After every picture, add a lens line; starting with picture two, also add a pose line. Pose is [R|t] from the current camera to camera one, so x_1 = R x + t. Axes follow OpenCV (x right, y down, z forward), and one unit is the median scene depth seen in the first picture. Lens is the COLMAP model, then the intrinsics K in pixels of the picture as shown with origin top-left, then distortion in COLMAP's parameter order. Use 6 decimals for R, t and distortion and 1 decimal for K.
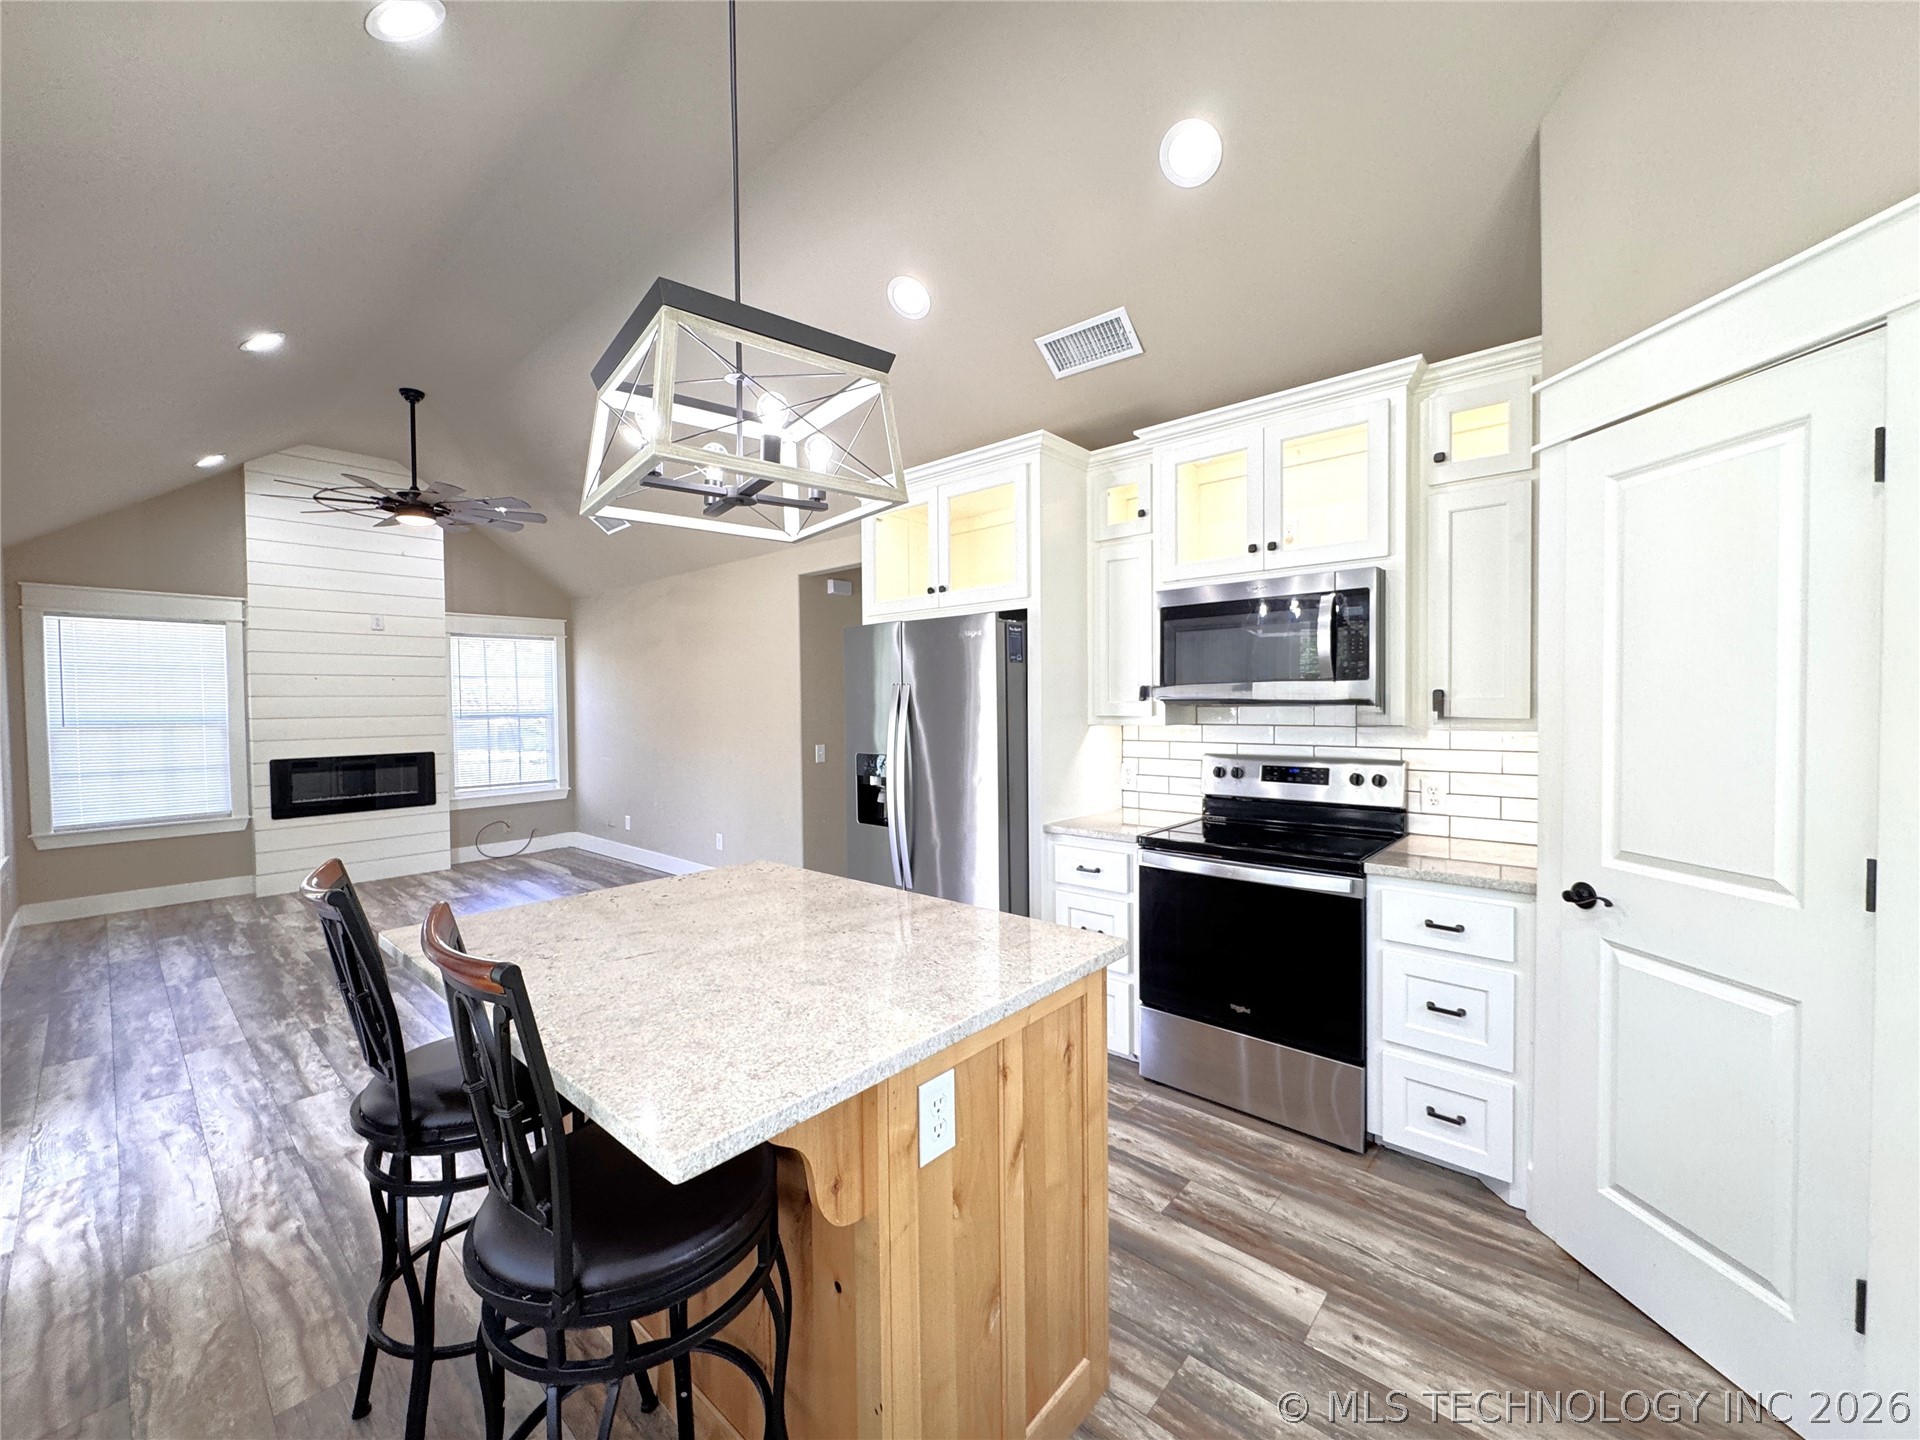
lens RADIAL K [[764.7, 0, 959.9], [0, 764.7, 720.3], [0, 0, 1]] dist [-0.002862, 0.000273]
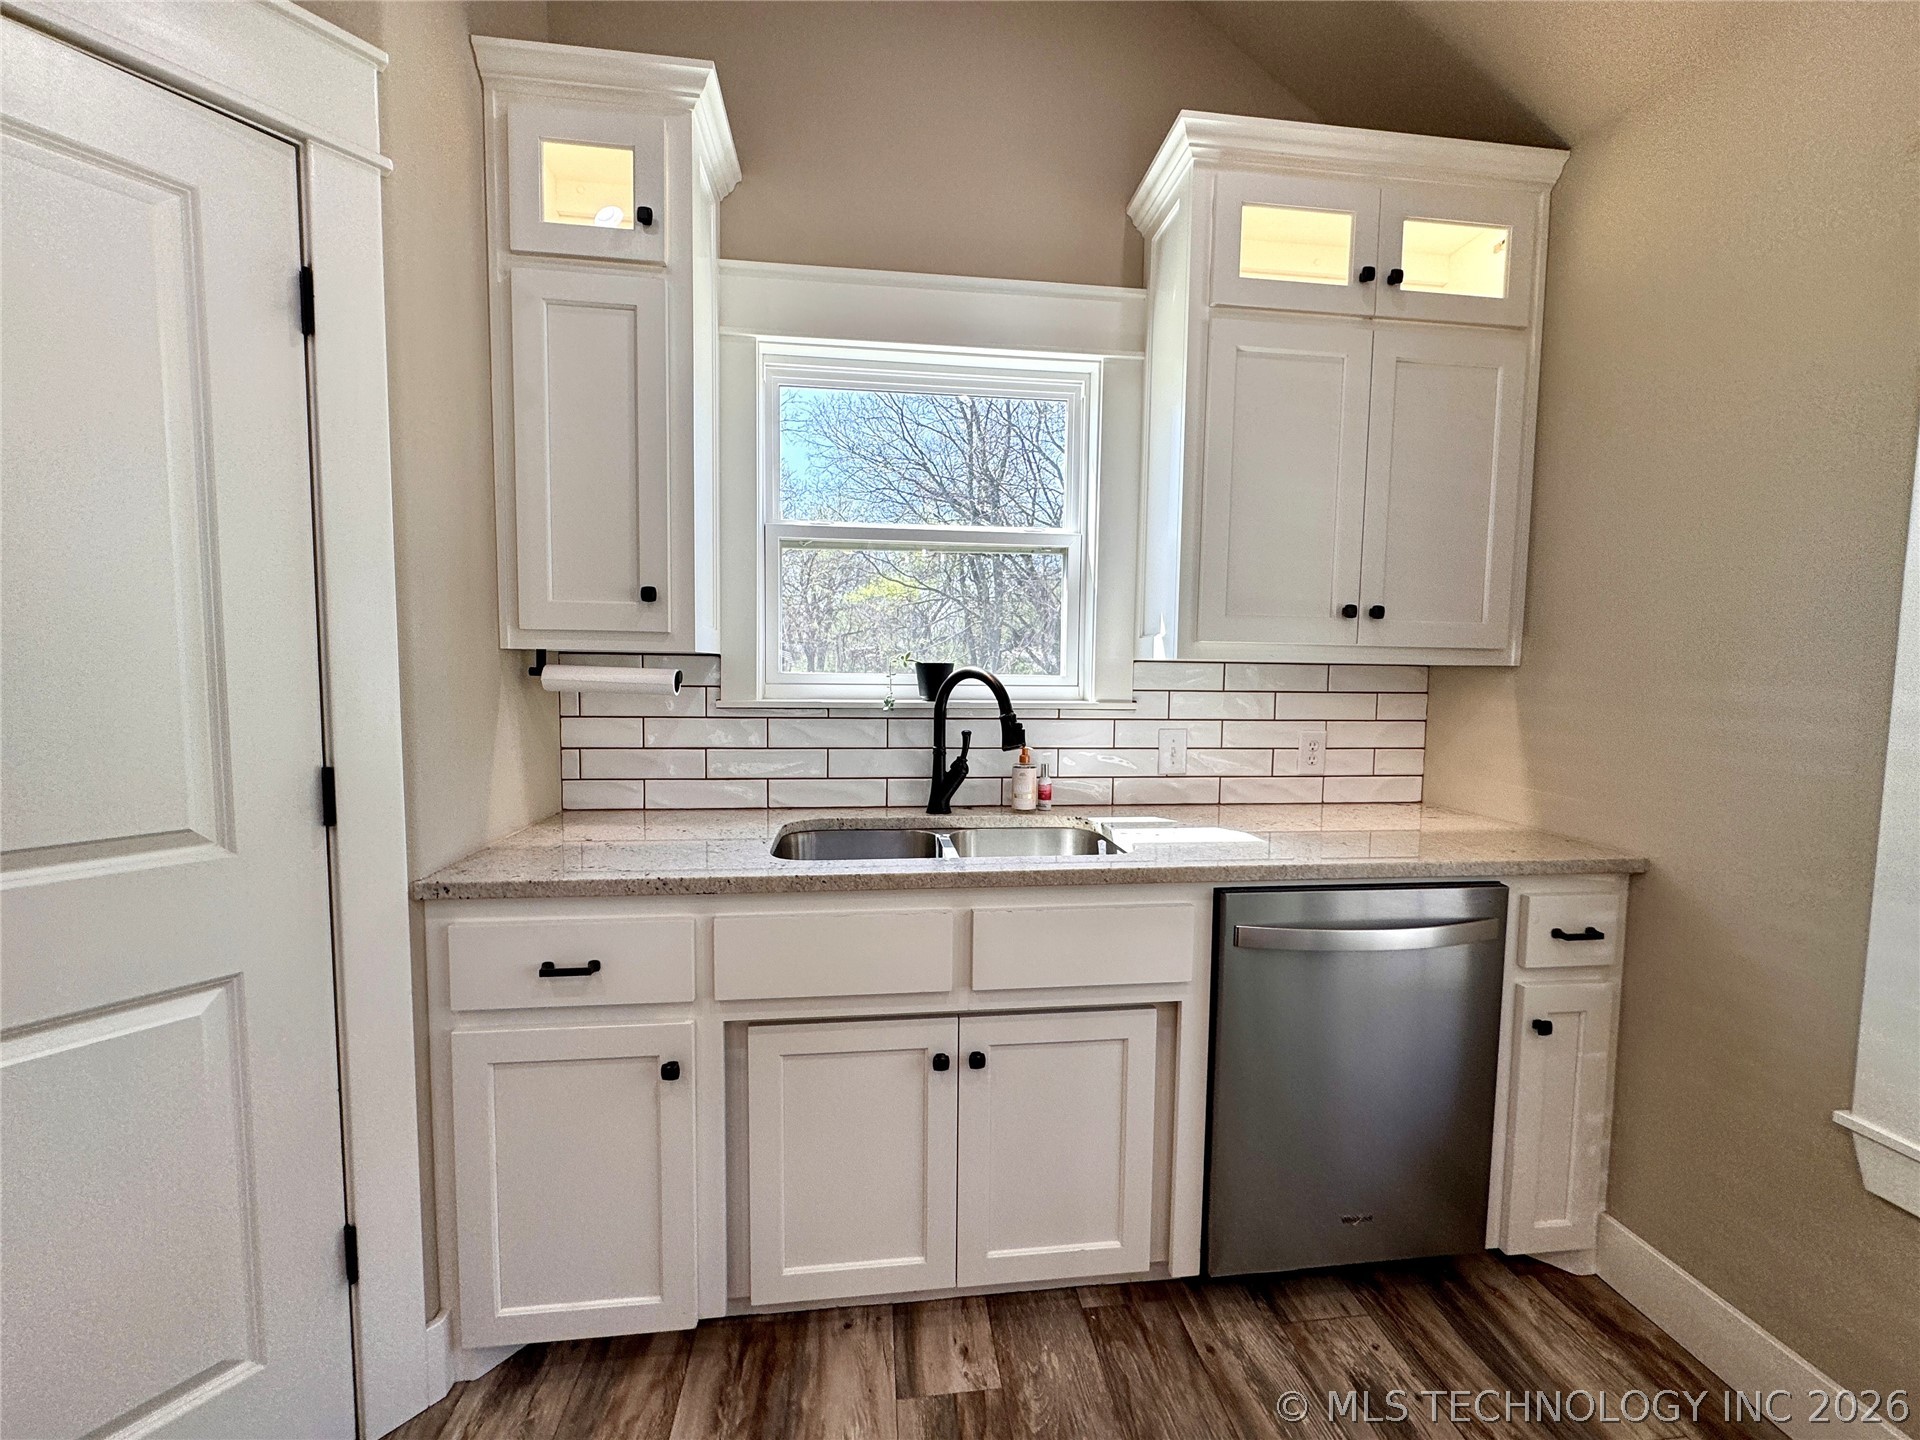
lens RADIAL K [[764.7, 0, 962.3], [0, 764.7, 718.1], [0, 0, 1]] dist [-0.002862, 0.000273]
pose [[-0.738990, -0.041594, 0.672431, 0.019749], [0.014209, 0.996908, 0.077280, 0.027284], [-0.673566, 0.066664, -0.736115, 0.474103]]
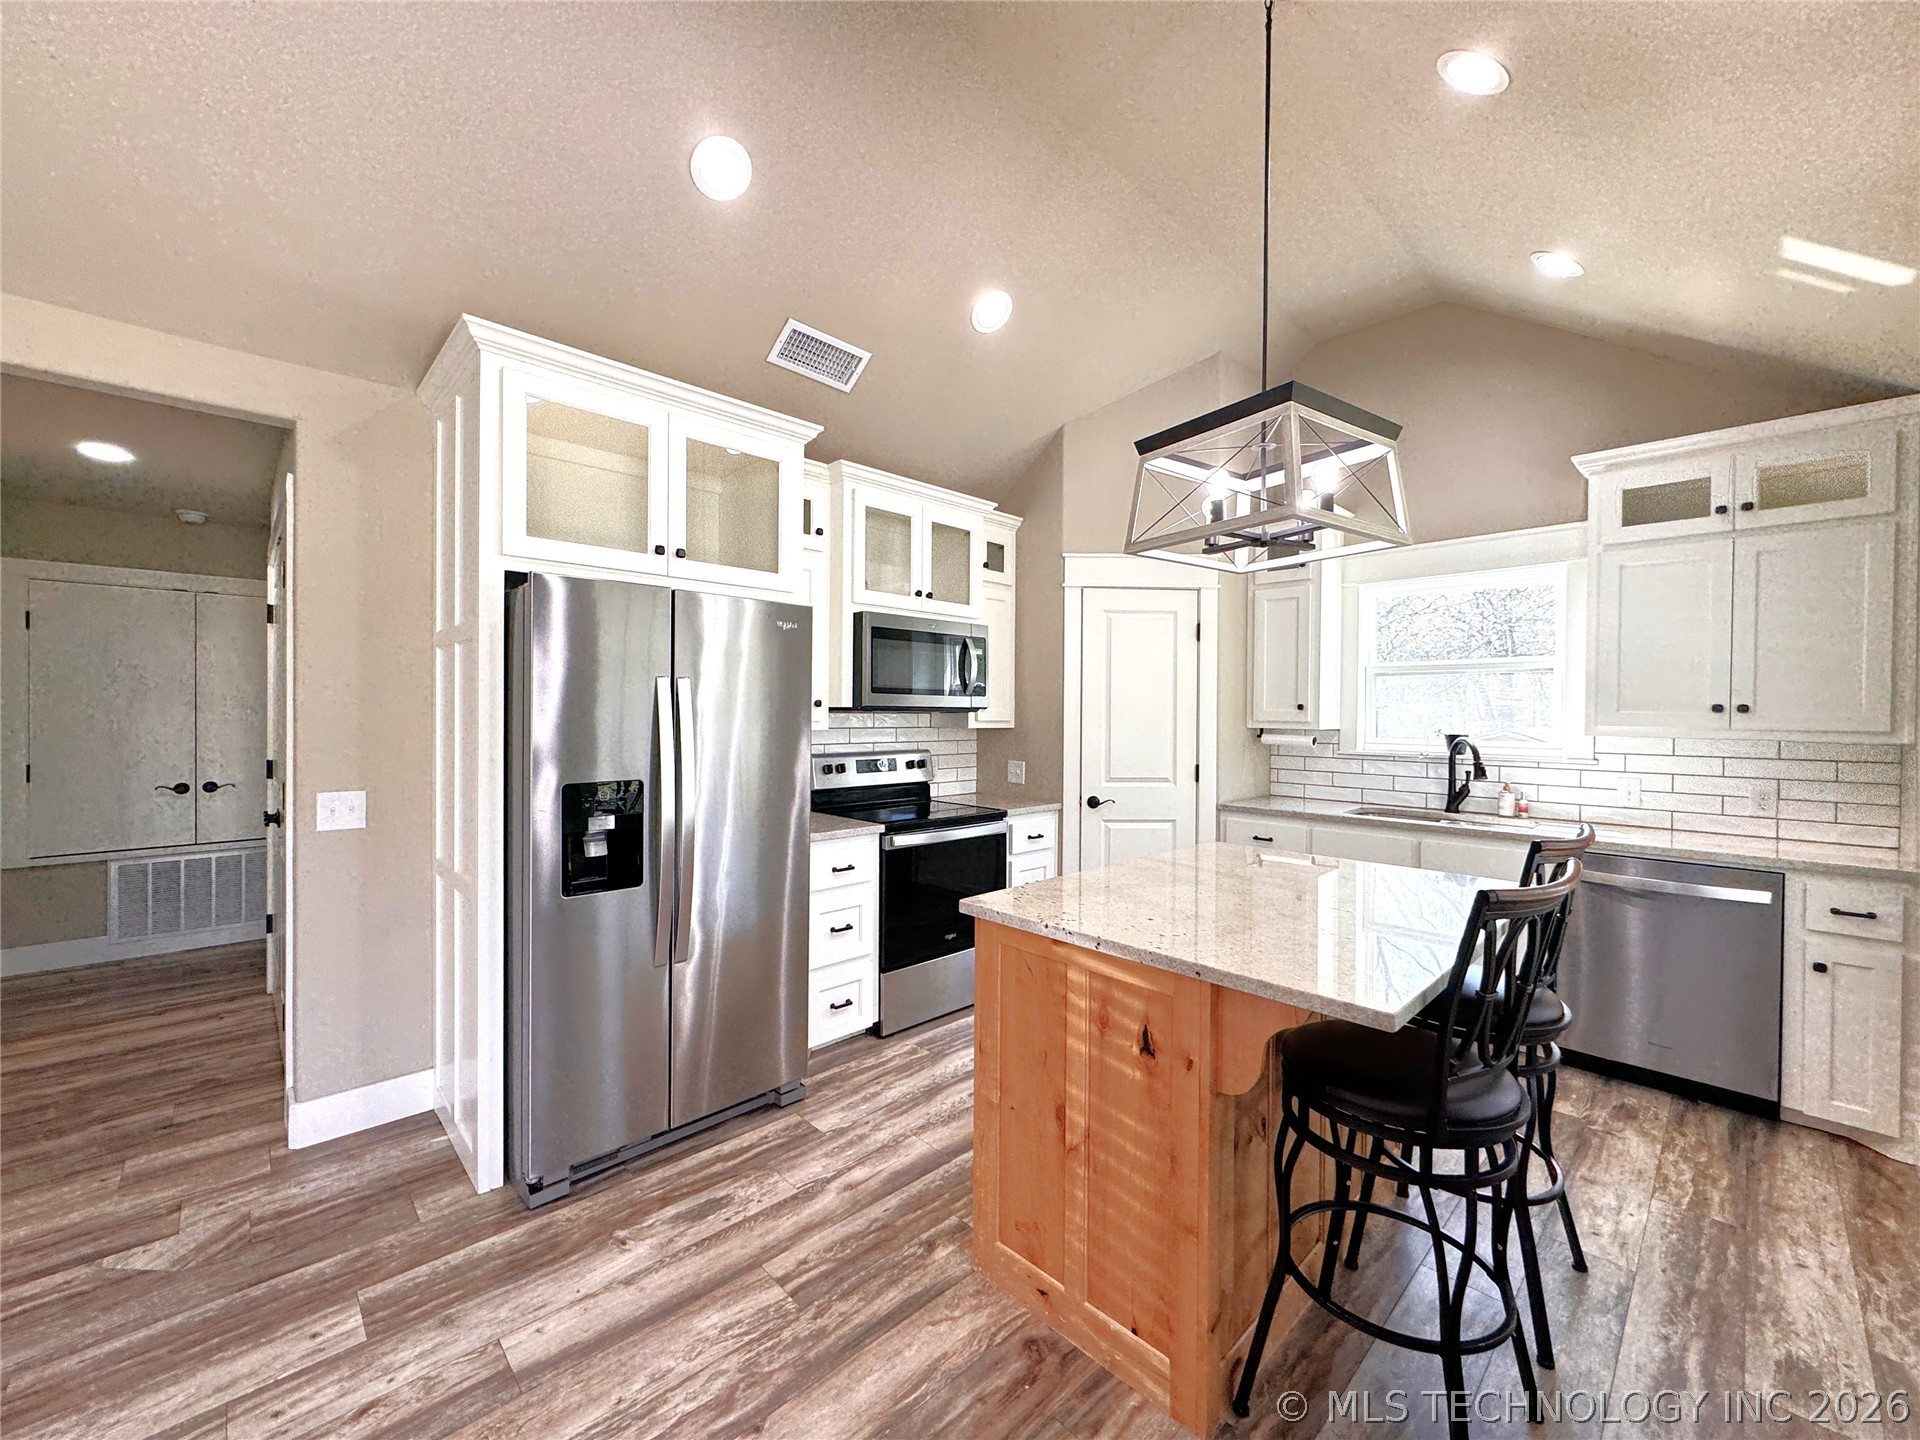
lens RADIAL K [[764.7, 0, 958.7], [0, 764.7, 719.7], [0, 0, 1]] dist [-0.002862, 0.000273]
pose [[0.080936, 0.000391, 0.996719, -0.785110], [0.015387, 0.999880, -0.001642, -0.002276], [-0.996600, 0.015469, 0.080921, 0.698452]]
